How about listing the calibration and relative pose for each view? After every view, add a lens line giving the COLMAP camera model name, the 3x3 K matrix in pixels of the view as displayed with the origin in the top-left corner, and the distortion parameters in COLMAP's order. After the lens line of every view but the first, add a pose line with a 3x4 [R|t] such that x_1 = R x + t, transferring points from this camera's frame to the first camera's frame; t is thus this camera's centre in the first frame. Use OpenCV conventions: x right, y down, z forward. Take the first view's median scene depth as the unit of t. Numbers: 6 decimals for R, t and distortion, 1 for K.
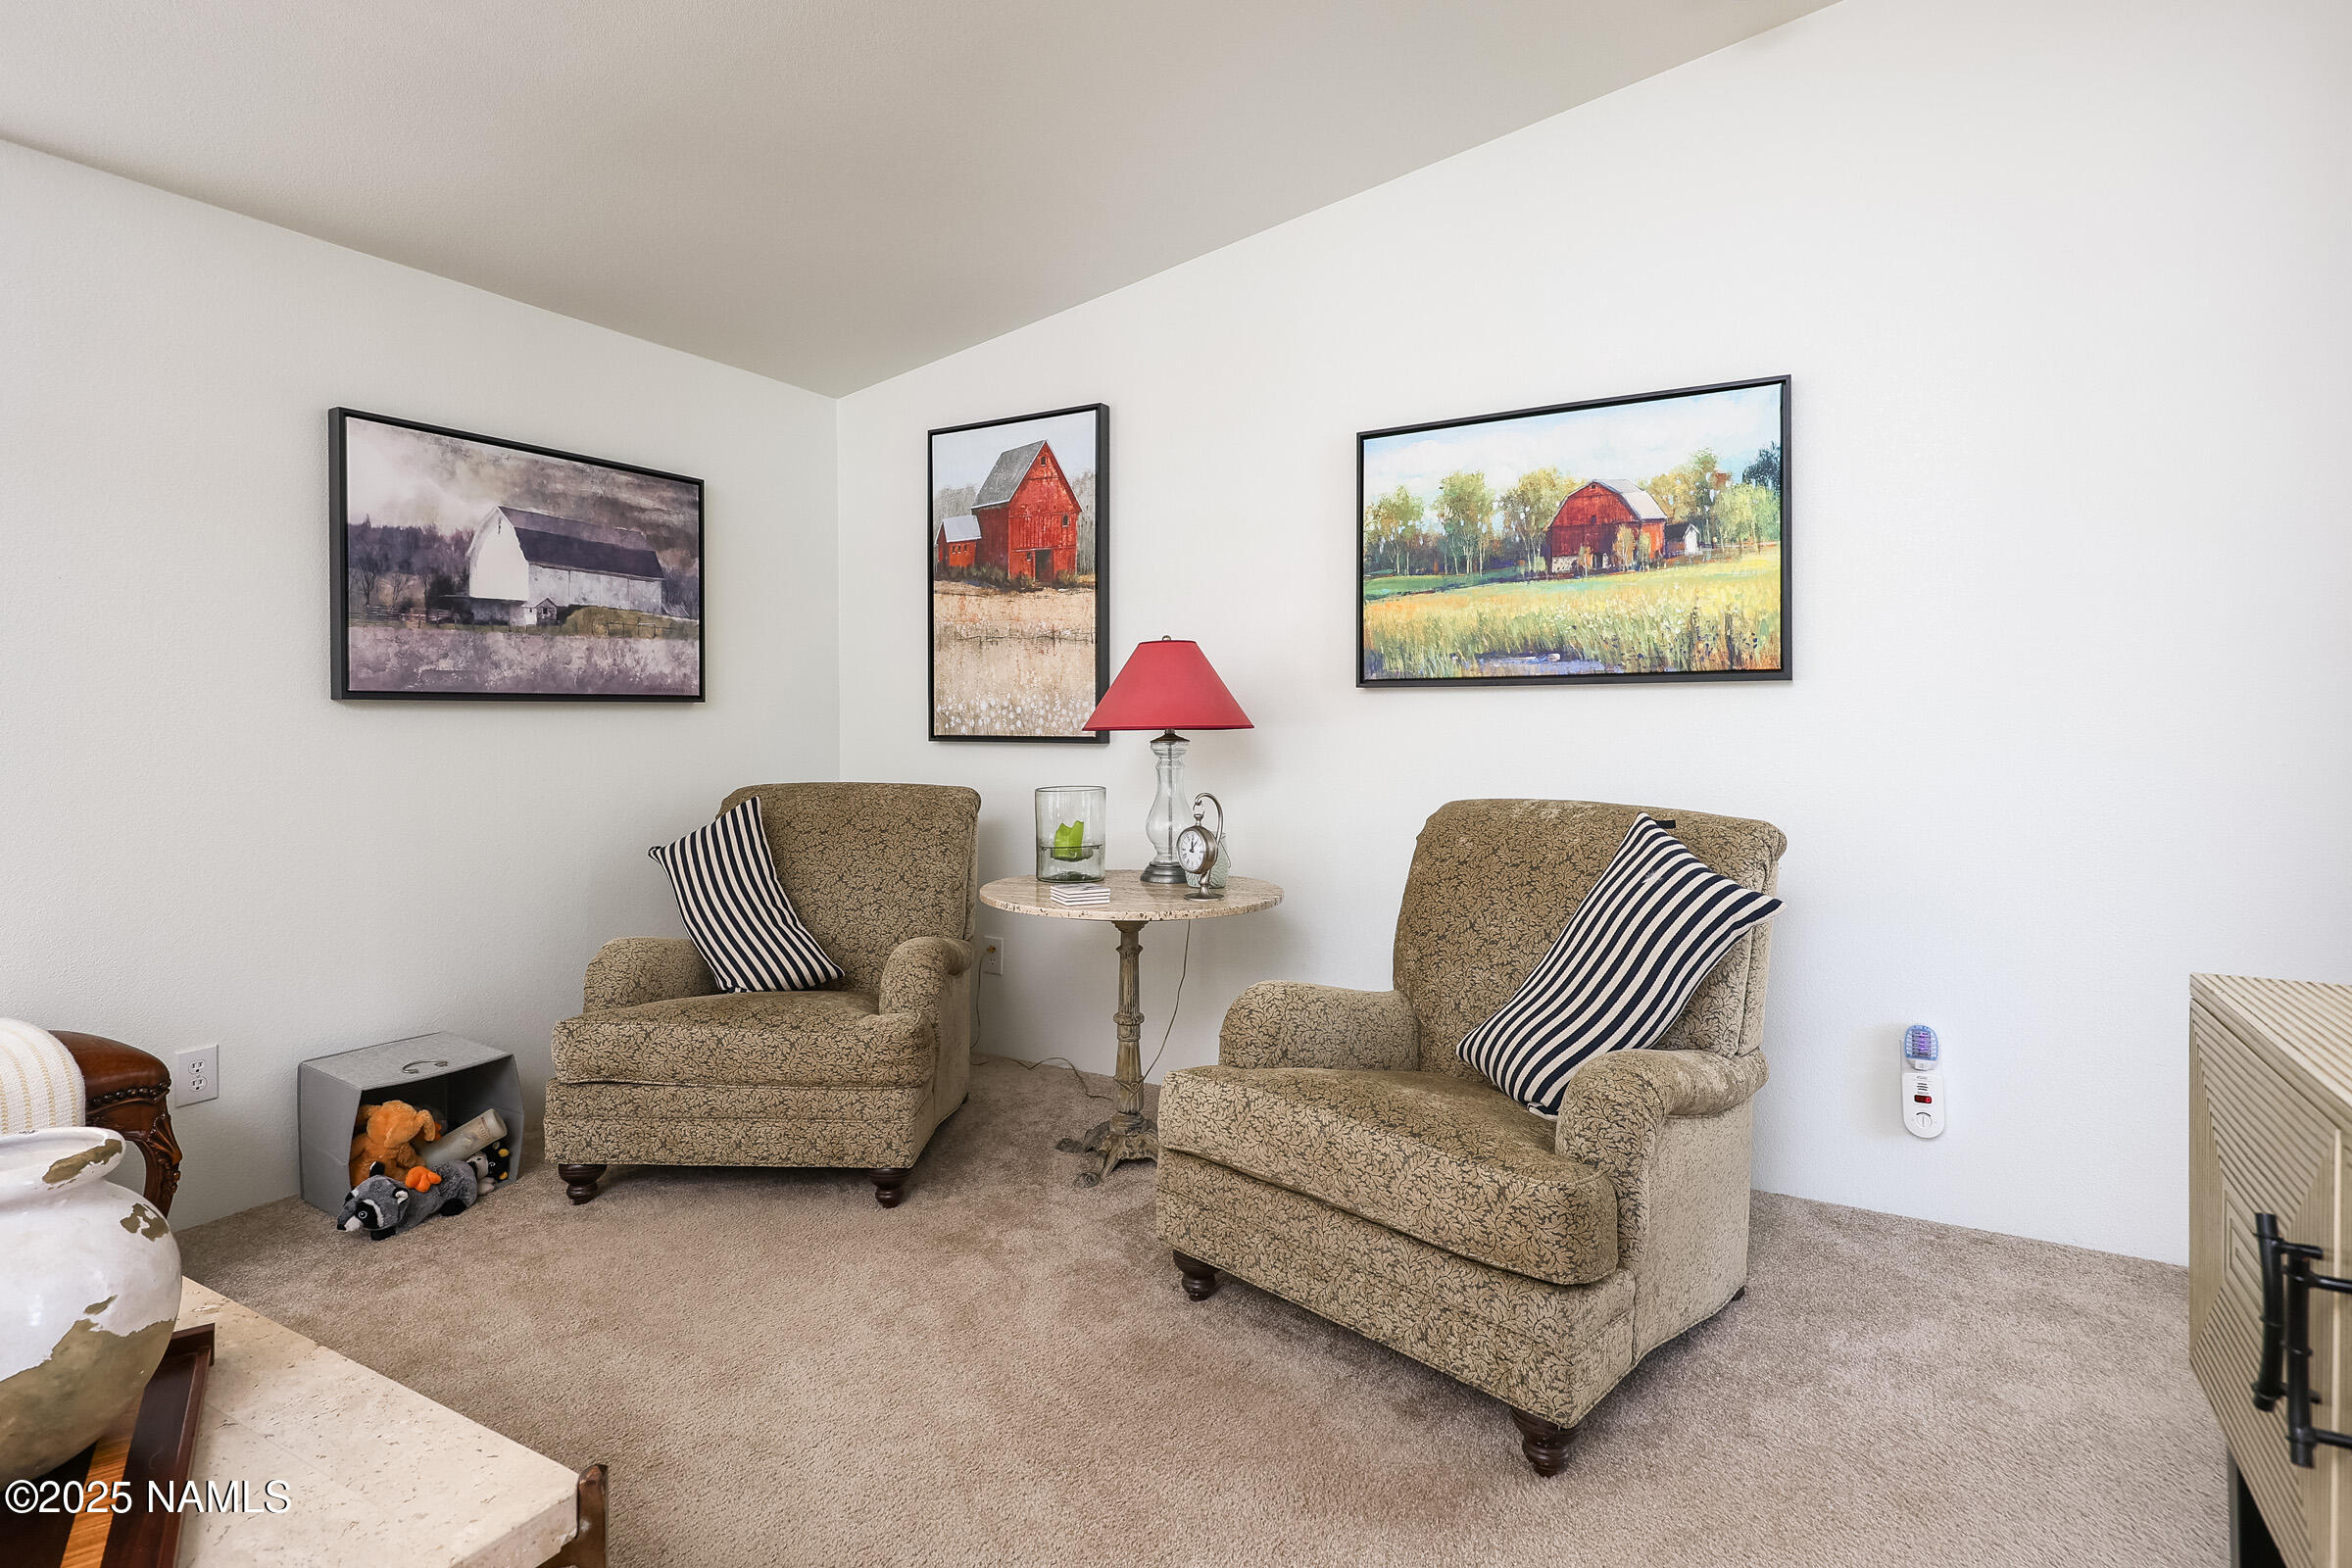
lens RADIAL K [[1200.8, 0, 1151.6], [0, 1200.8, 719.5], [0, 0, 1]] dist [0.001547, -0.000127]
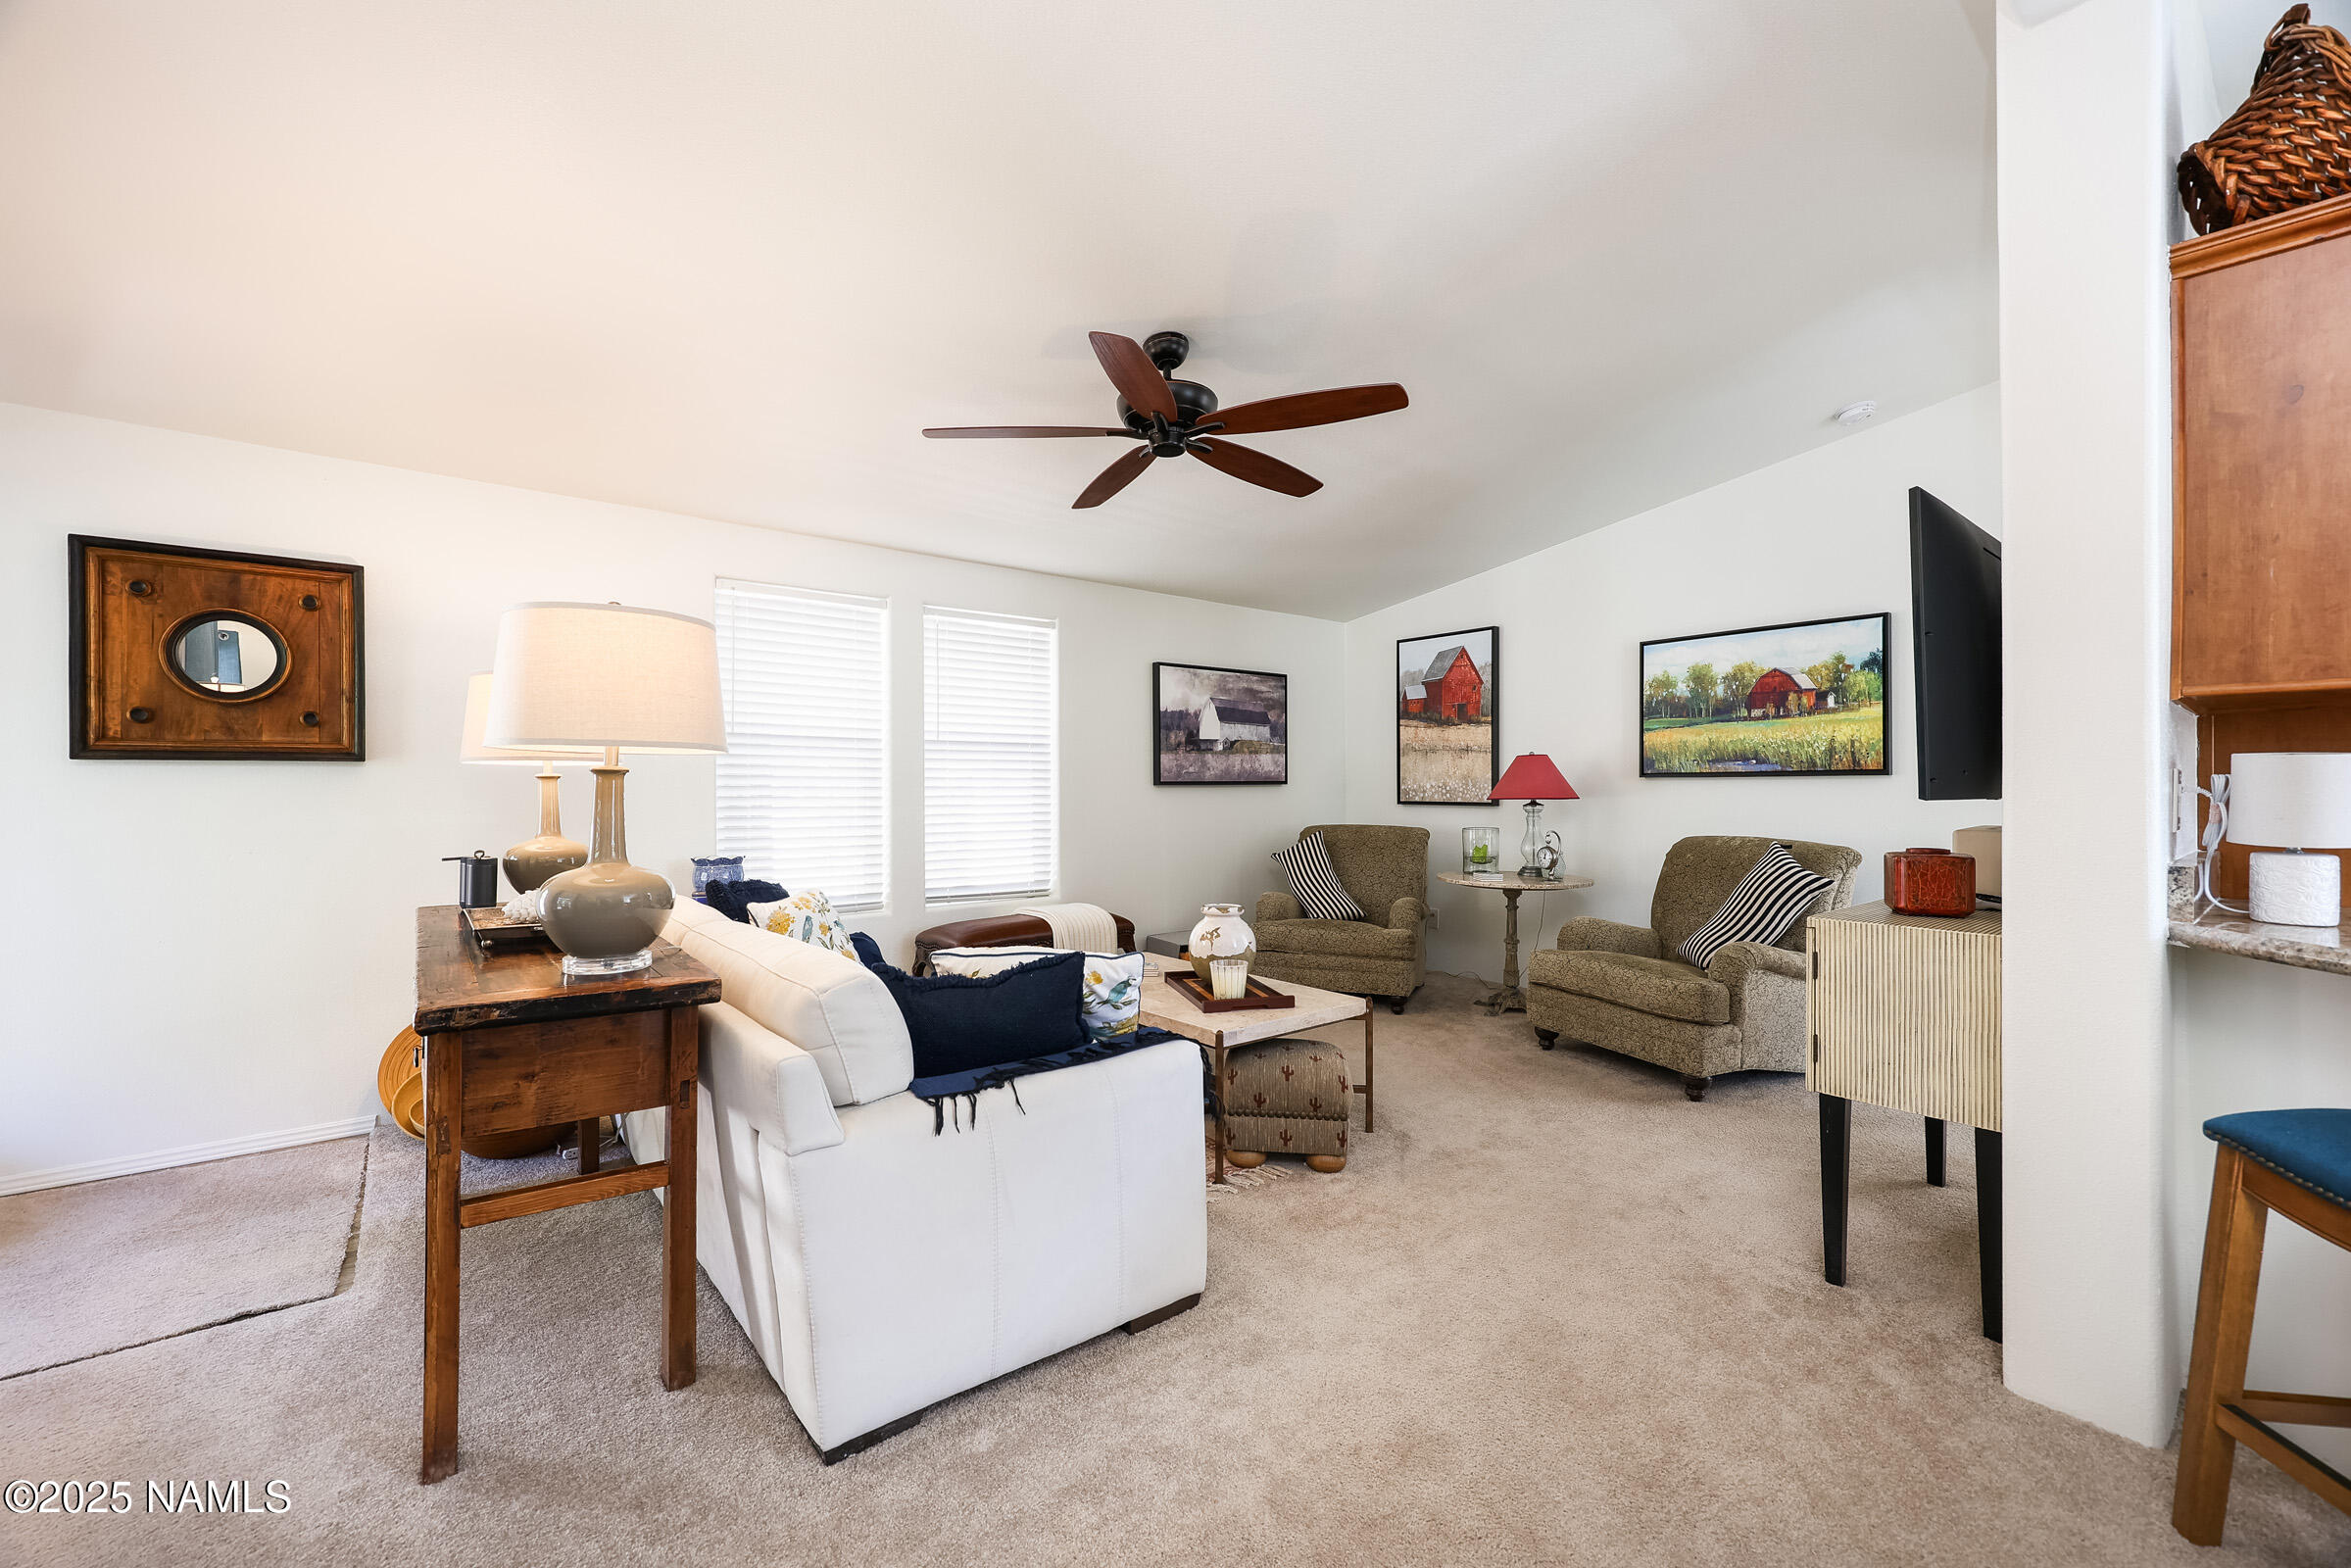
lens RADIAL K [[945.6, 0, 1170.4], [0, 945.6, 787.5], [0, 0, 1]] dist [0.001256, -0.000098]
pose [[0.938488, 0.000375, -0.345311, -0.007862], [0.000141, 0.999999, 0.001467, -0.013465], [0.345311, -0.001425, 0.938487, -0.663659]]
